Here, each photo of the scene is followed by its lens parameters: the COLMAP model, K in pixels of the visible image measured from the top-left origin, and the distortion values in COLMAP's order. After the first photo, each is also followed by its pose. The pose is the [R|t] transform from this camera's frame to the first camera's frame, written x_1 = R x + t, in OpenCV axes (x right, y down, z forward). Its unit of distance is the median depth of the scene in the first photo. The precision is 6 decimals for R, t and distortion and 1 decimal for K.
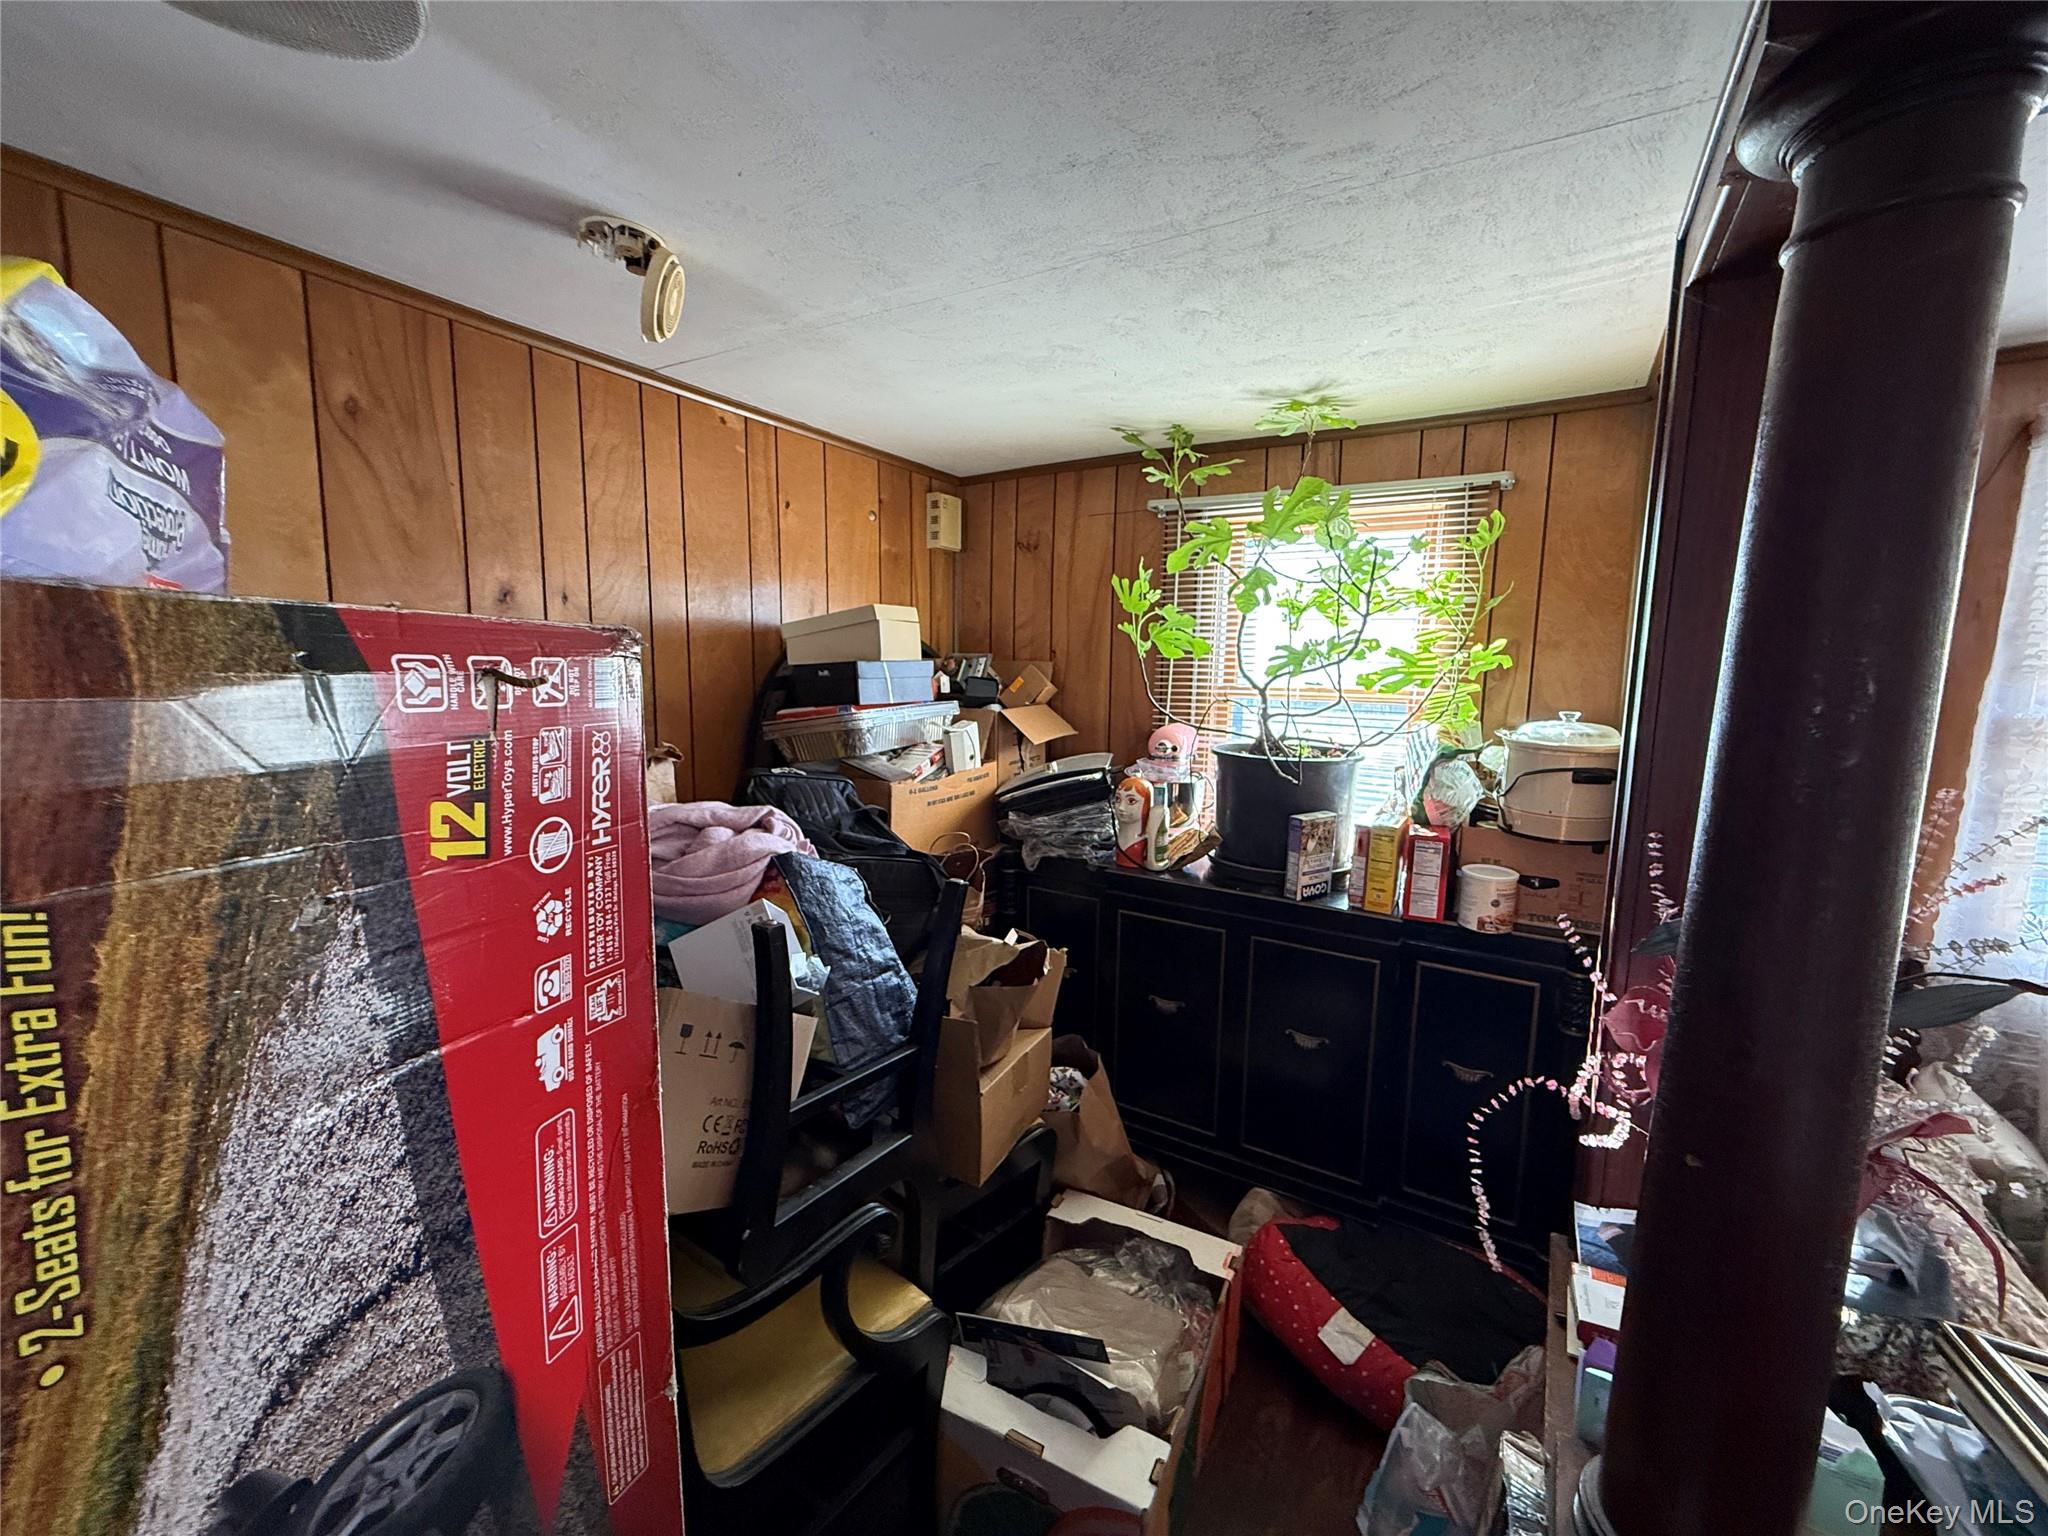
lens RADIAL K [[815.3, 0, 1021.3], [0, 815.3, 766.3], [0, 0, 1]] dist [-0.000408, 0.000030]
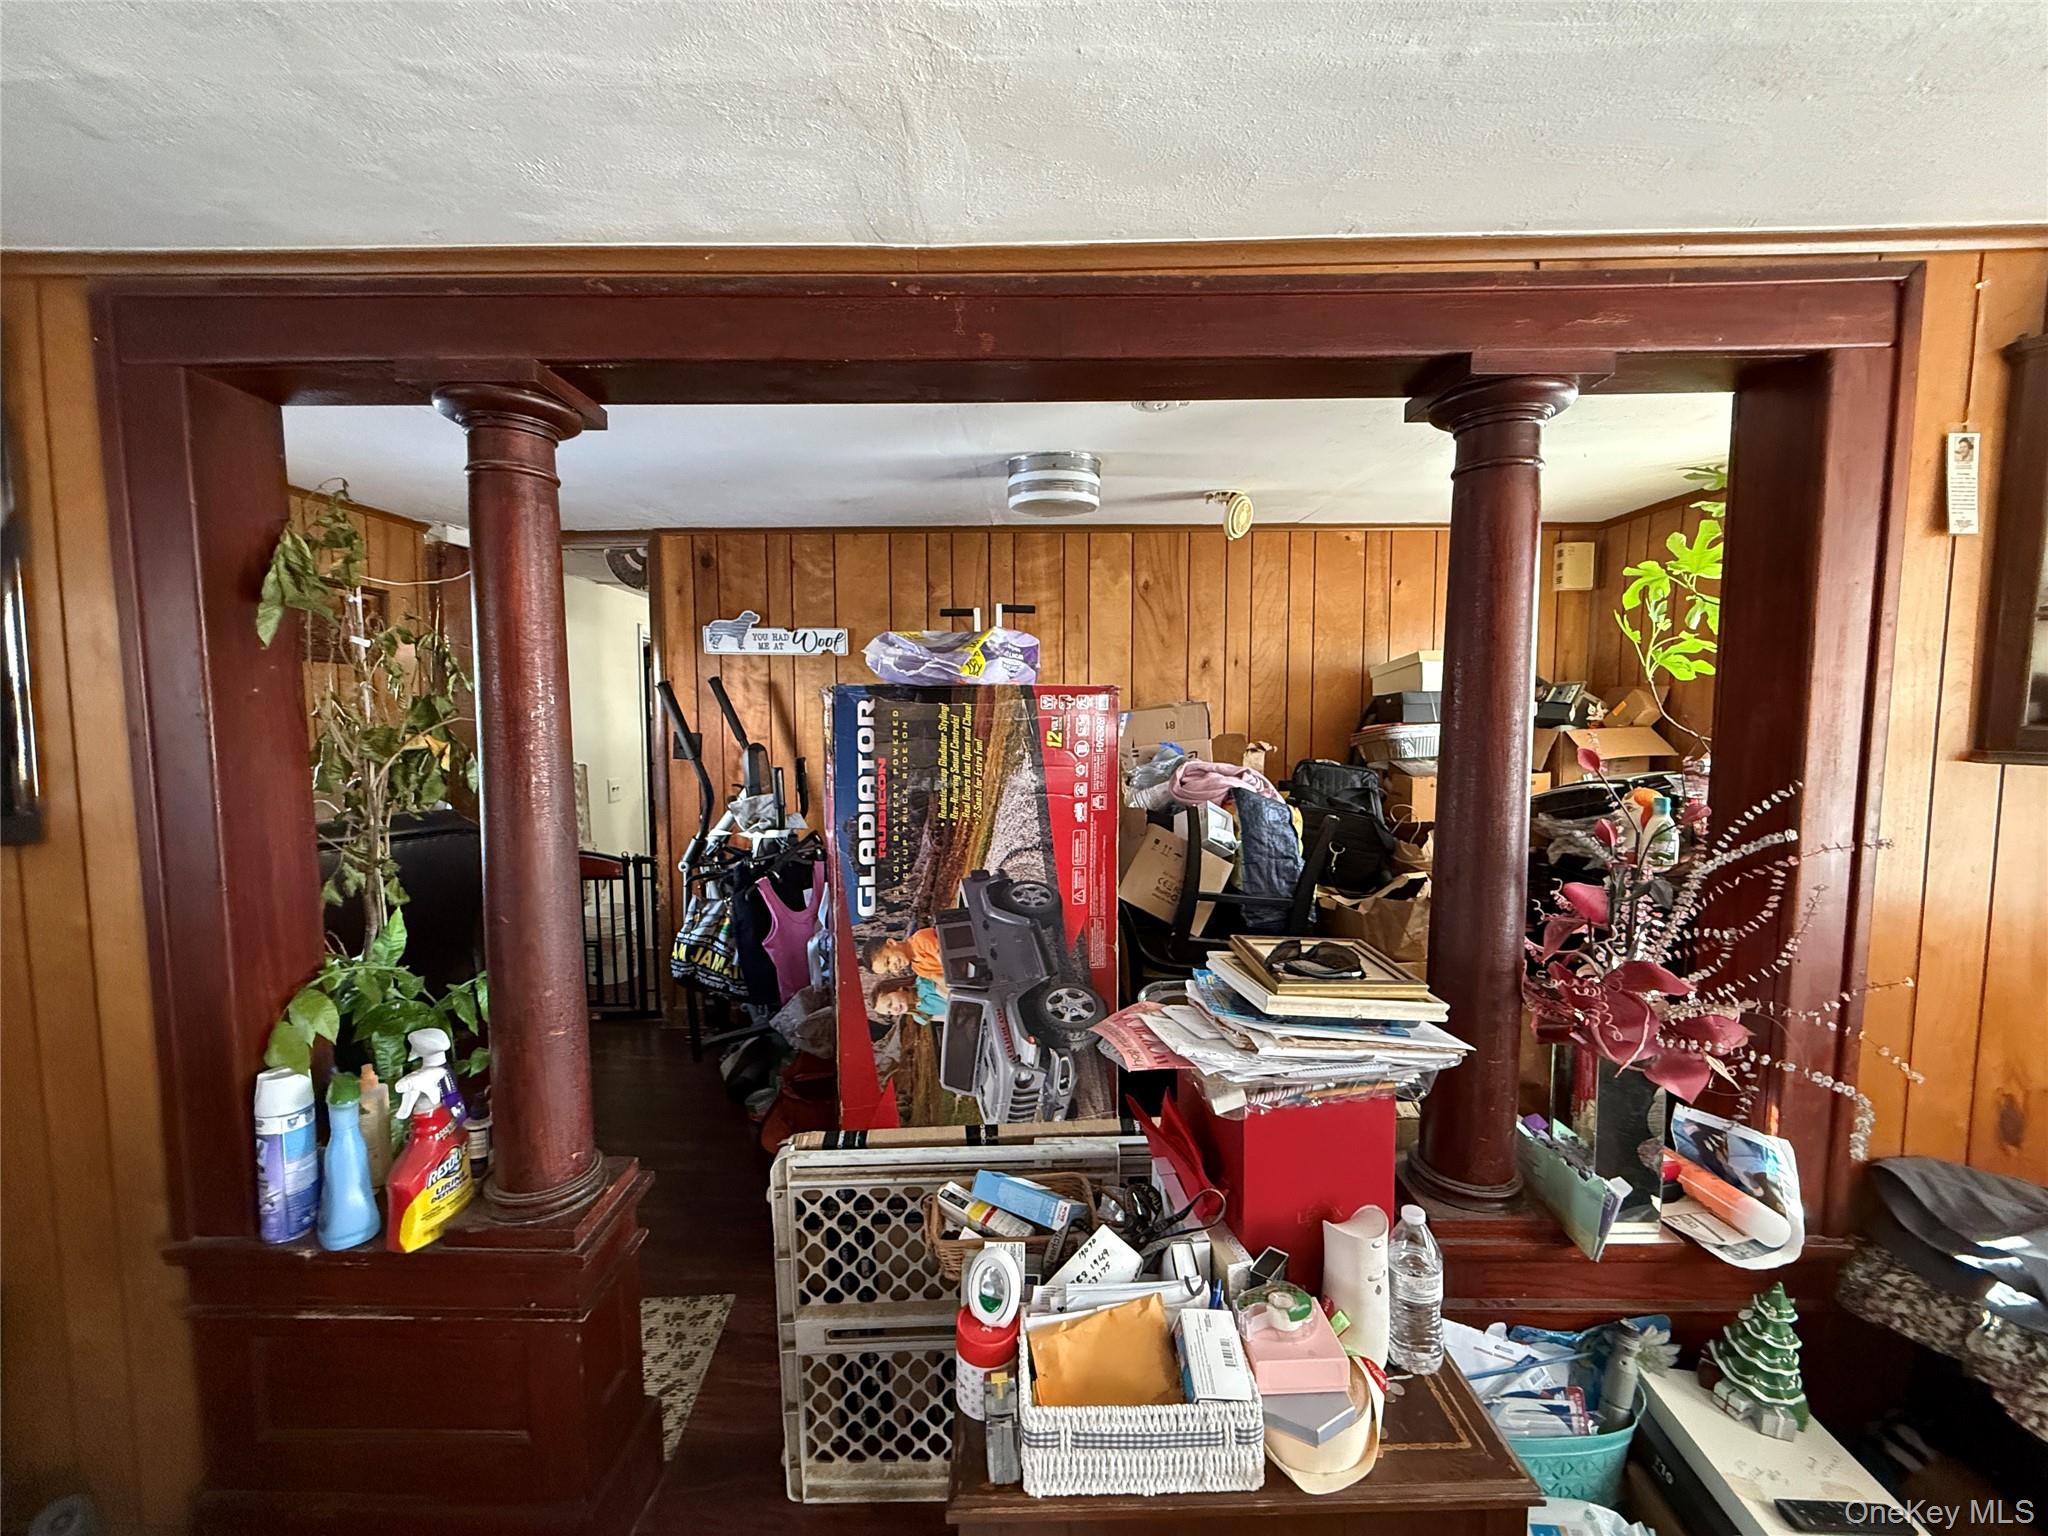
lens RADIAL K [[815.3, 0, 1021.0], [0, 815.3, 771.1], [0, 0, 1]] dist [-0.000408, 0.000030]
pose [[0.526719, 0.048861, -0.848634, 1.077067], [-0.084654, 0.996399, 0.004826, 0.094621], [0.845814, 0.069298, 0.528958, -0.505665]]
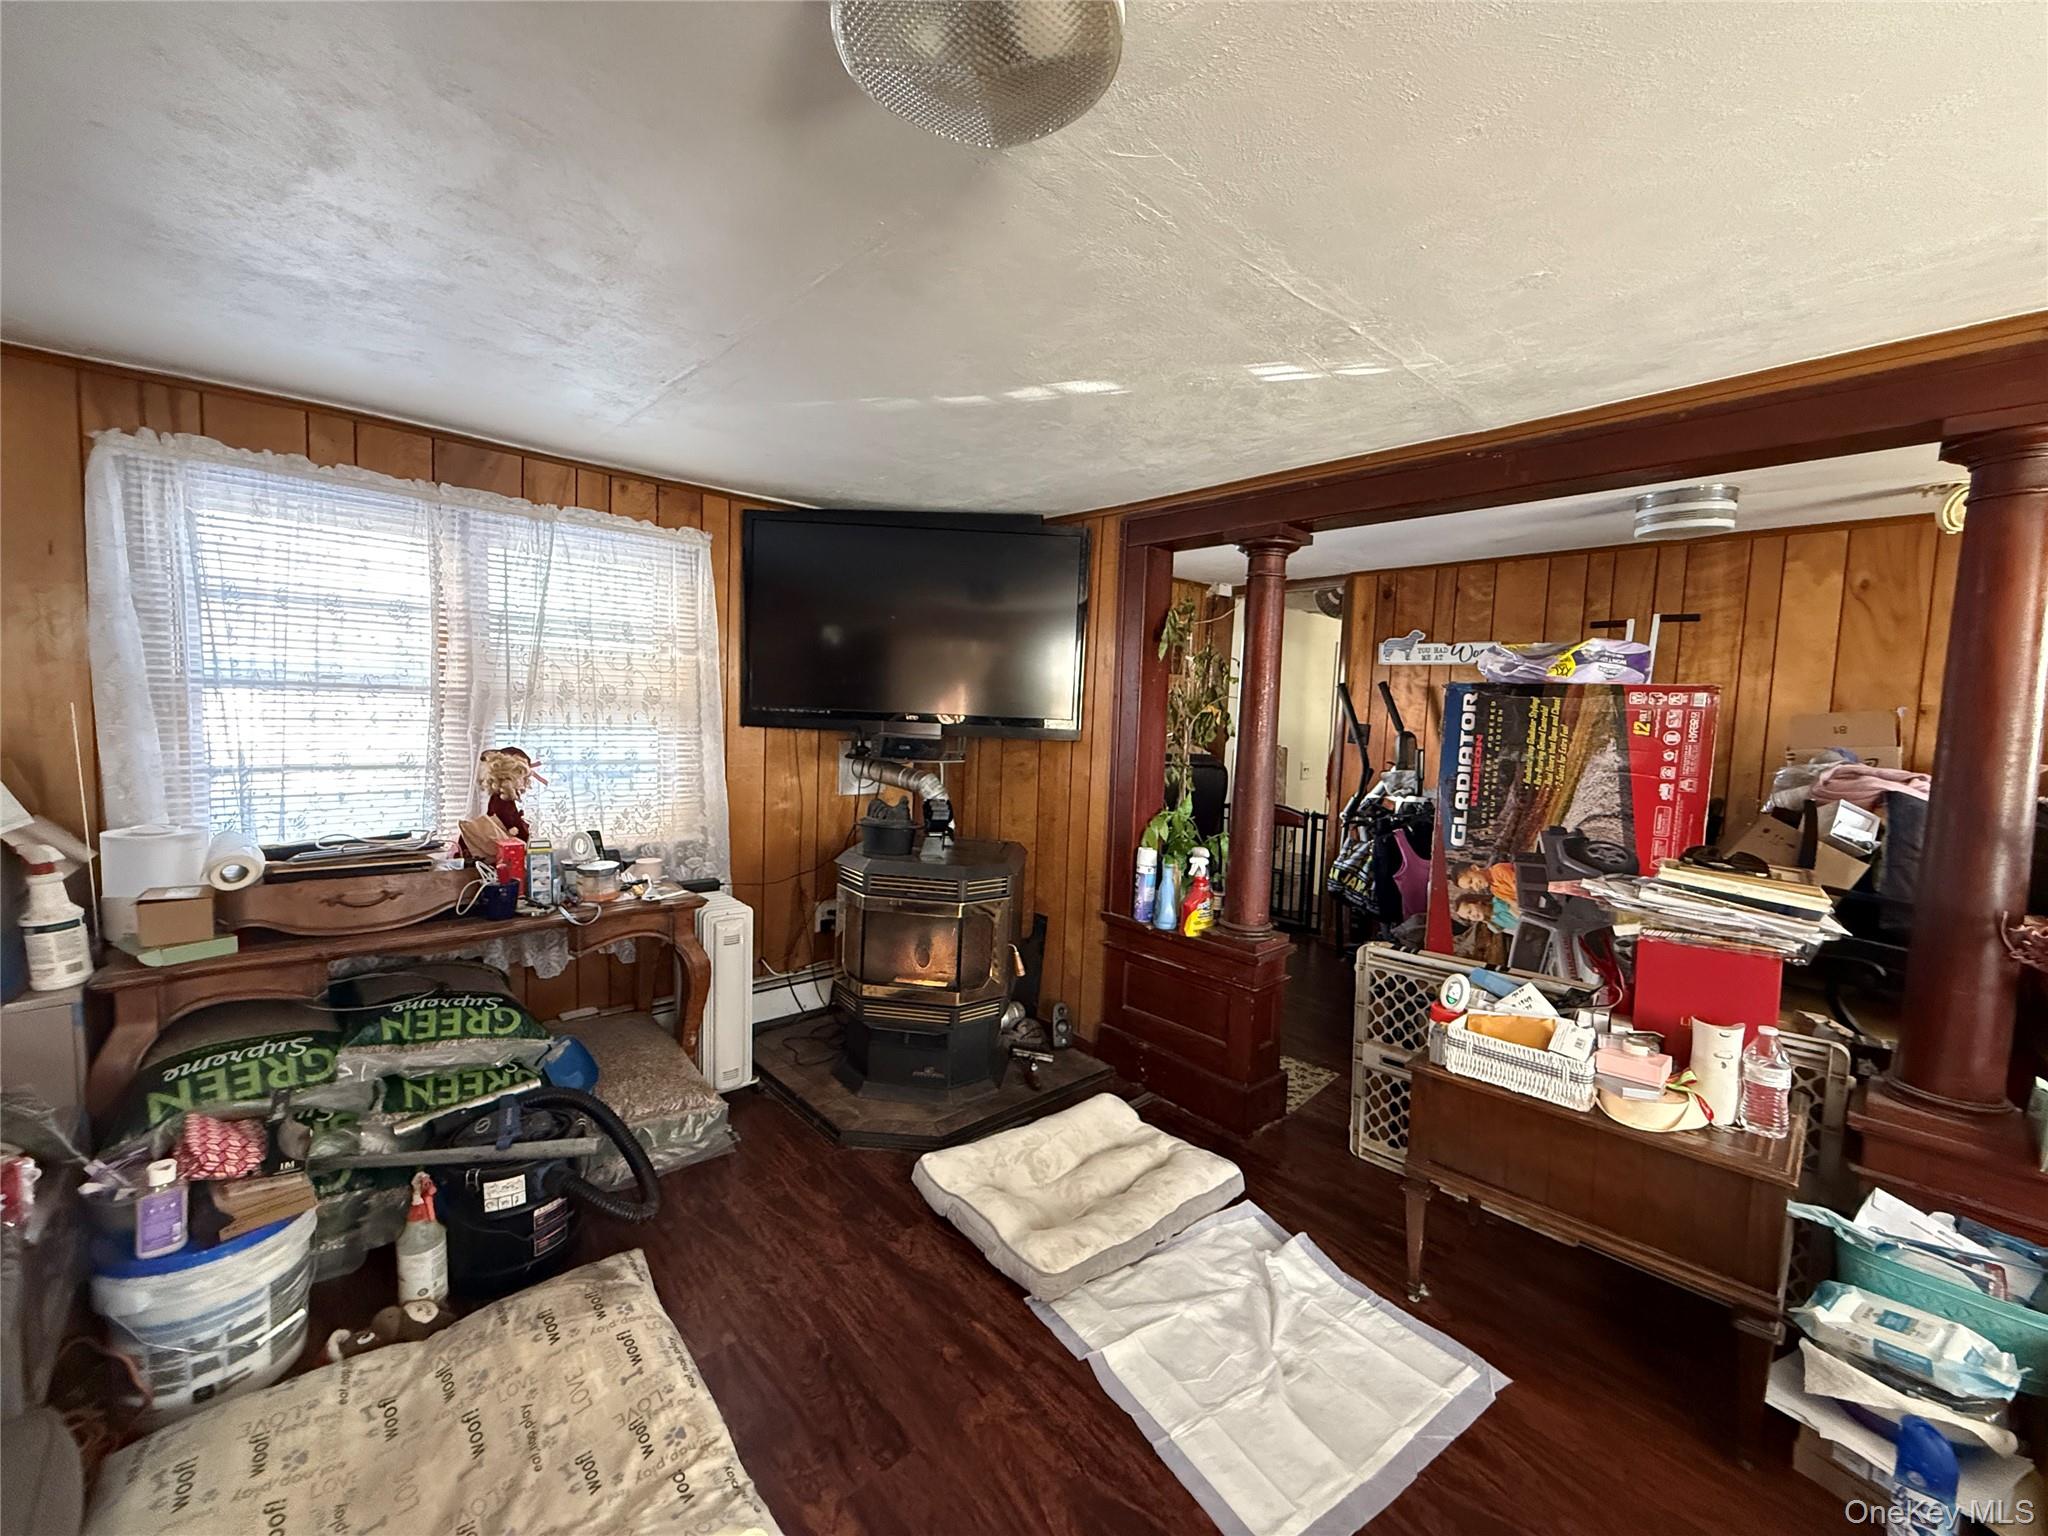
lens RADIAL K [[815.3, 0, 1019.9], [0, 815.3, 767.2], [0, 0, 1]] dist [-0.000408, 0.000030]
pose [[-0.255085, 0.042104, -0.966002, 2.049516], [-0.149044, 0.985399, 0.082307, 0.189506], [0.955363, 0.164972, -0.245085, -0.538835]]
